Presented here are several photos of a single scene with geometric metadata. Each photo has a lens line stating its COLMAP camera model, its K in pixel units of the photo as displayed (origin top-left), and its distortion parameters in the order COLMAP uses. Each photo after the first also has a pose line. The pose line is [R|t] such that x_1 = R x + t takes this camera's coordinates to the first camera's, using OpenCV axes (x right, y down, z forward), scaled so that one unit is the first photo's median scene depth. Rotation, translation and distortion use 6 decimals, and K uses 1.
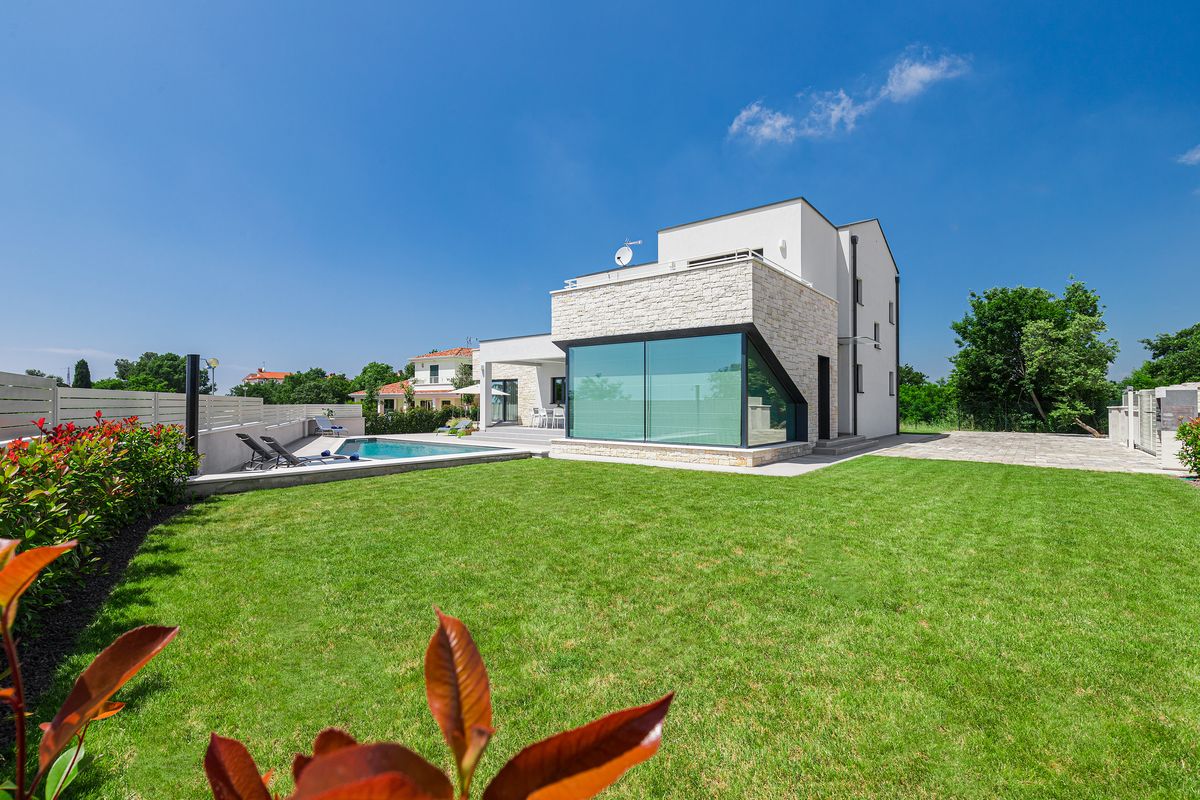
lens RADIAL K [[536.2, 0, 589.6], [0, 536.2, 399.2], [0, 0, 1]] dist [0.007073, -0.002470]
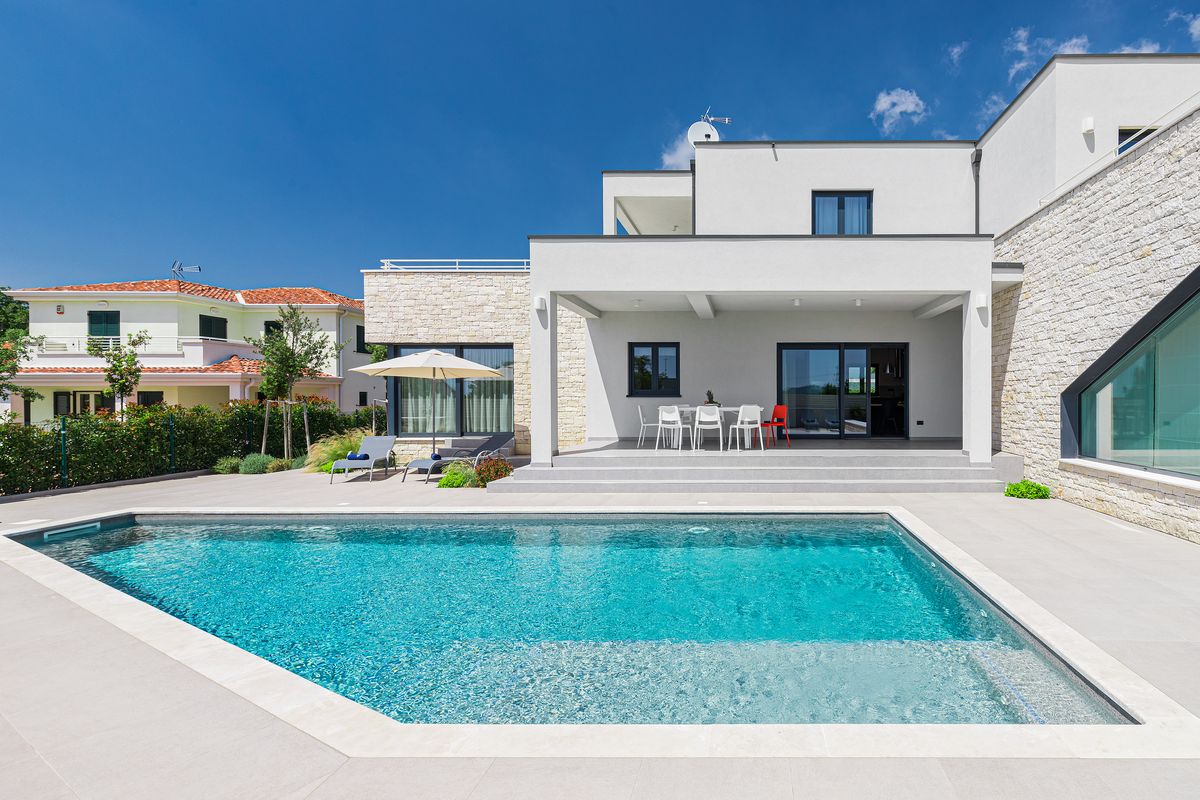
lens RADIAL K [[590.9, 0, 740.0], [0, 590.9, 404.2], [0, 0, 1]] dist [0.004762, -0.000933]
pose [[0.786726, -0.012636, 0.617173, -0.308515], [-0.001307, 0.999754, 0.022135, 0.003155], [-0.617301, -0.018221, 0.786516, 0.494249]]
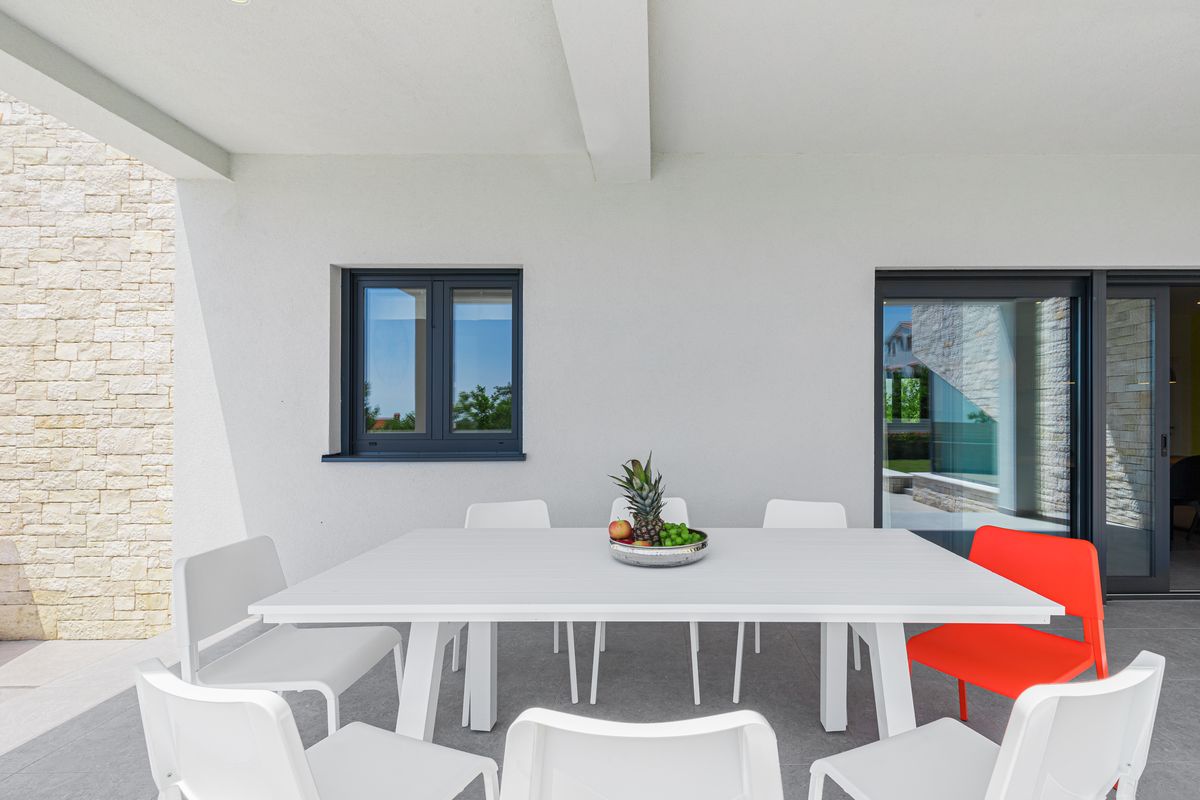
lens RADIAL K [[506.5, 0, 649.3], [0, 506.5, 411.0], [0, 0, 1]] dist [-0.002118, -0.001208]
pose [[0.756673, 0.000564, 0.653793, -0.090935], [-0.001177, 0.999999, 0.000499, -0.004204], [-0.653792, -0.001147, 0.756673, 0.812701]]
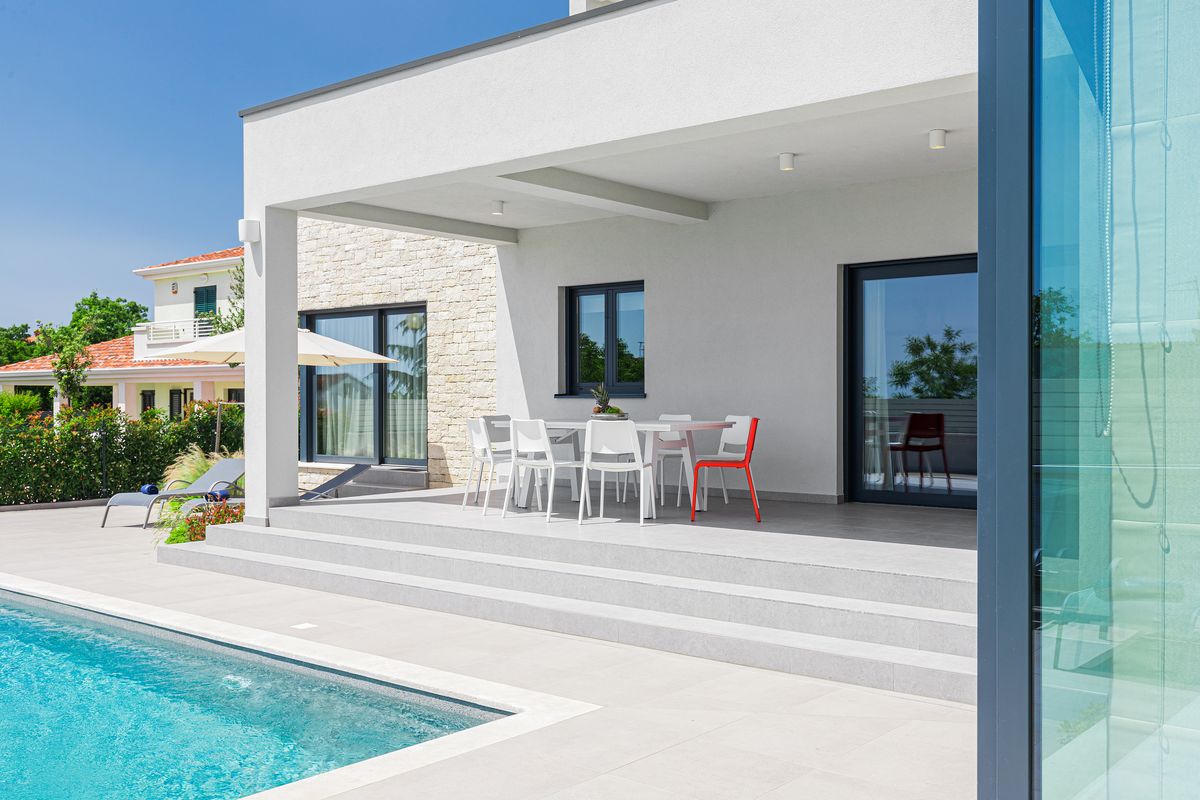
lens RADIAL K [[1128.5, 0, 589.3], [0, 1128.5, 404.2], [0, 0, 1]] dist [-0.032158, 0.000000]
pose [[0.999837, -0.003859, -0.017613, -0.048084], [0.004149, 0.999856, 0.016443, 0.002997], [0.017547, -0.016514, 0.999710, 0.475250]]
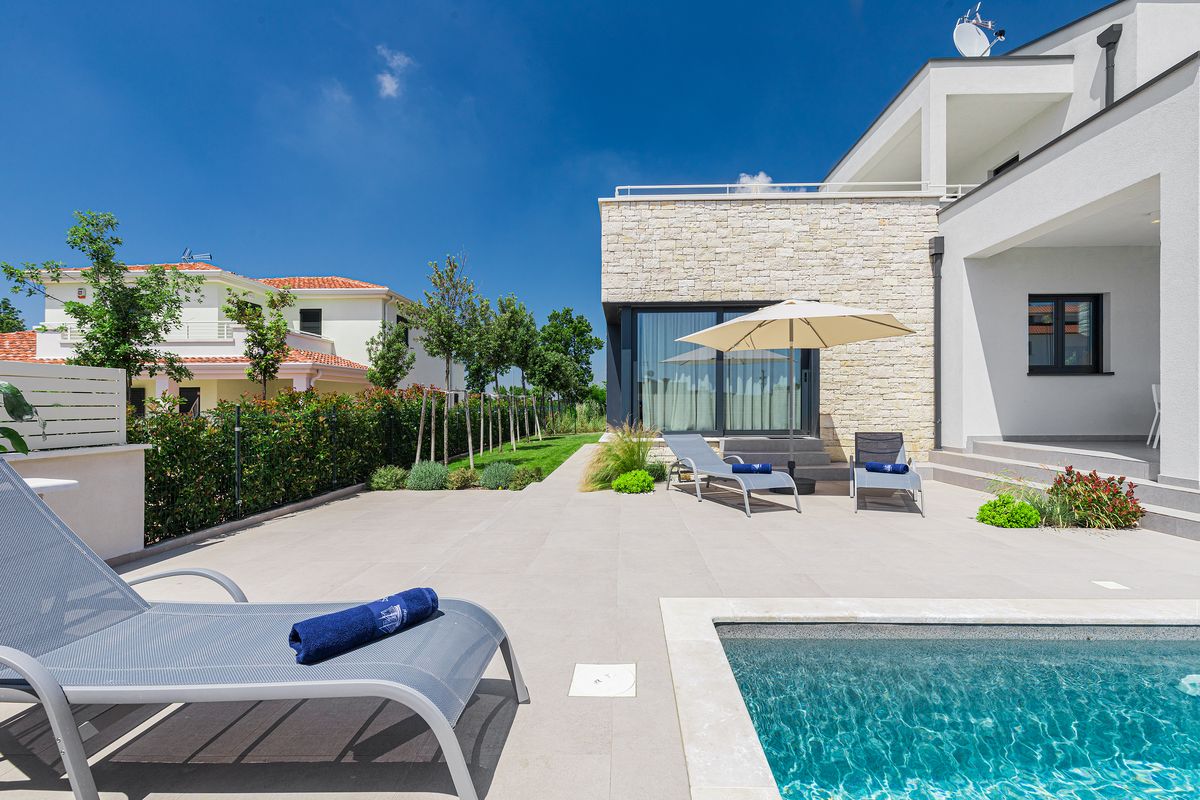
lens RADIAL K [[536.2, 0, 589.7], [0, 536.2, 399.9], [0, 0, 1]] dist [0.007073, -0.002470]
pose [[0.794661, -0.000855, 0.607053, -0.456616], [0.001722, 0.999998, -0.000846, 0.021894], [-0.607051, 0.001717, 0.794661, 0.862601]]
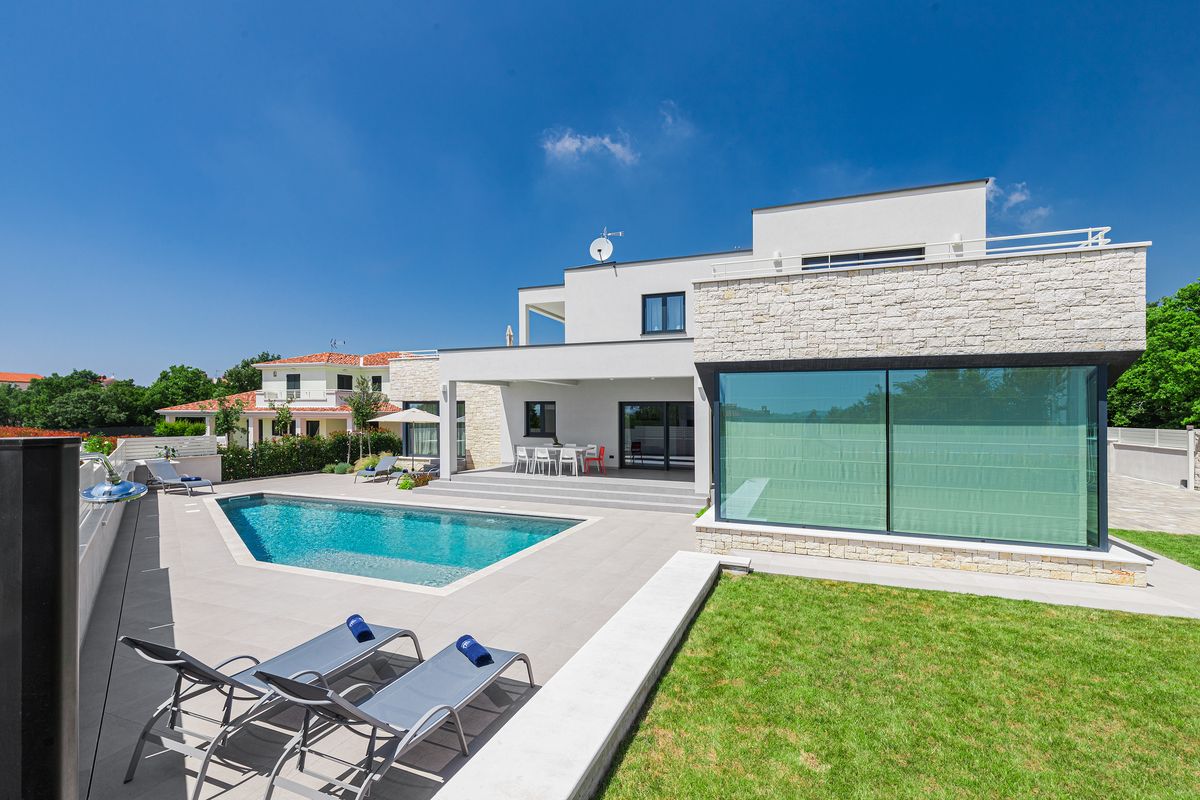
lens RADIAL K [[536.2, 0, 583.2], [0, 536.2, 412.6], [0, 0, 1]] dist [0.007073, -0.002470]
pose [[0.956489, 0.005003, 0.291727, -0.201846], [-0.007391, 0.999948, 0.007084, -0.029675], [-0.291676, -0.008932, 0.956475, 0.249515]]
